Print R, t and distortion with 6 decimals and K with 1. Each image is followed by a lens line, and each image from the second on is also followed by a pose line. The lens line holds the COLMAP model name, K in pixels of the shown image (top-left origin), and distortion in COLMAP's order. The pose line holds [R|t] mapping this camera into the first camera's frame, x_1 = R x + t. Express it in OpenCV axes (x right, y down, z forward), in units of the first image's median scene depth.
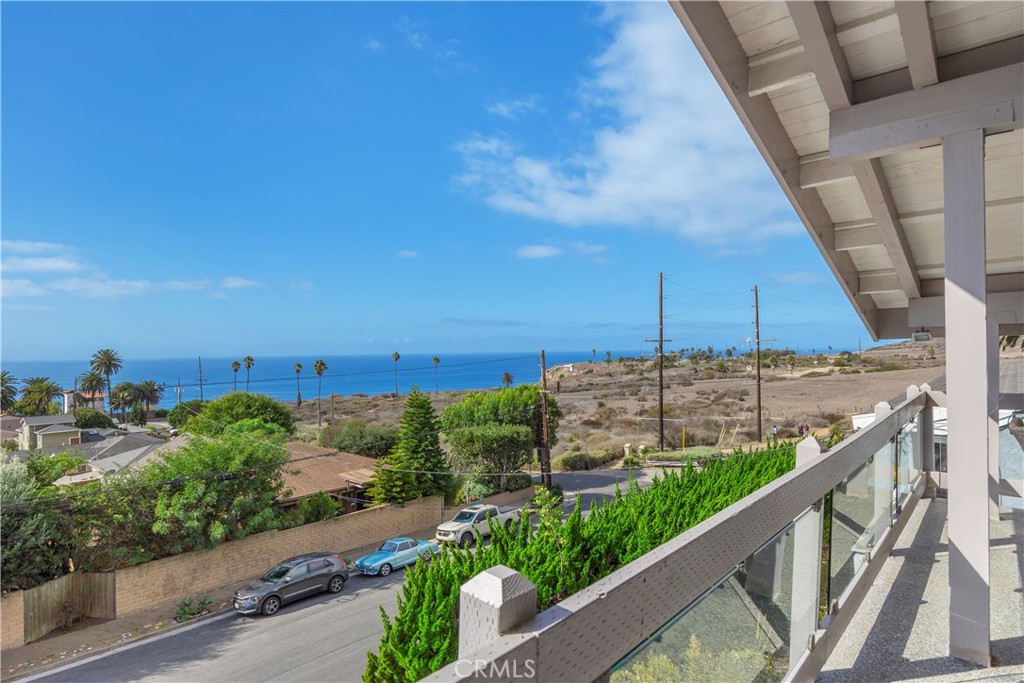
lens RADIAL K [[572.4, 0, 506.9], [0, 572.4, 349.3], [0, 0, 1]] dist [-0.002020, -0.002388]
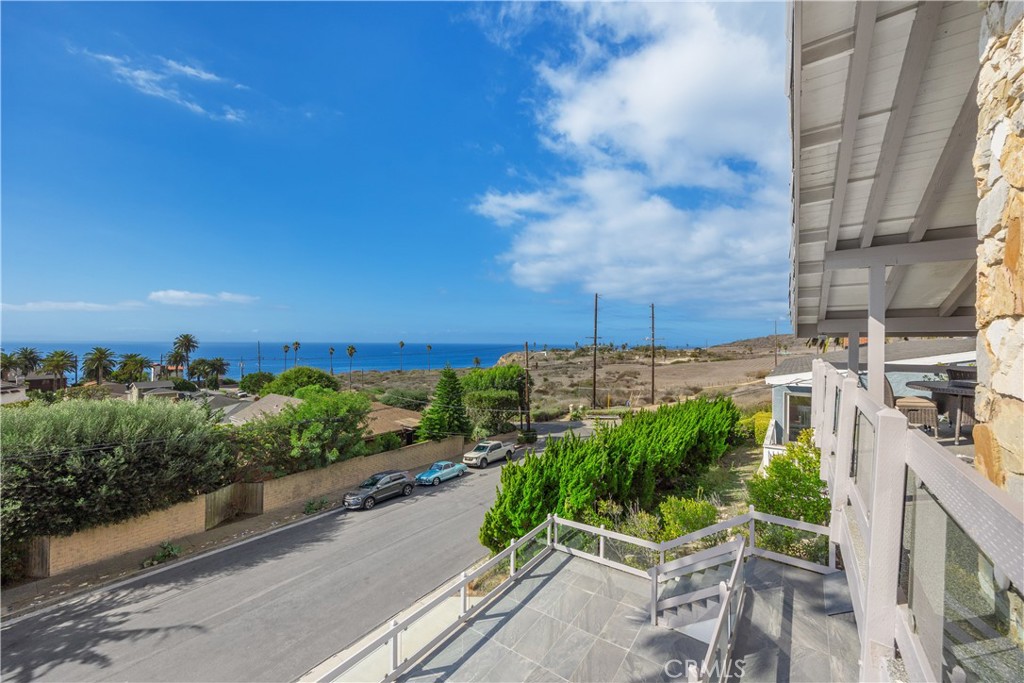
lens RADIAL K [[394.0, 0, 512.0], [0, 394.0, 341.5], [0, 0, 1]] dist [0.000881, 0.000127]
pose [[0.995278, 0.023374, 0.094212, -0.097392], [-0.023367, 0.999726, -0.001171, 0.003706], [-0.094214, -0.001036, 0.995551, -0.064323]]
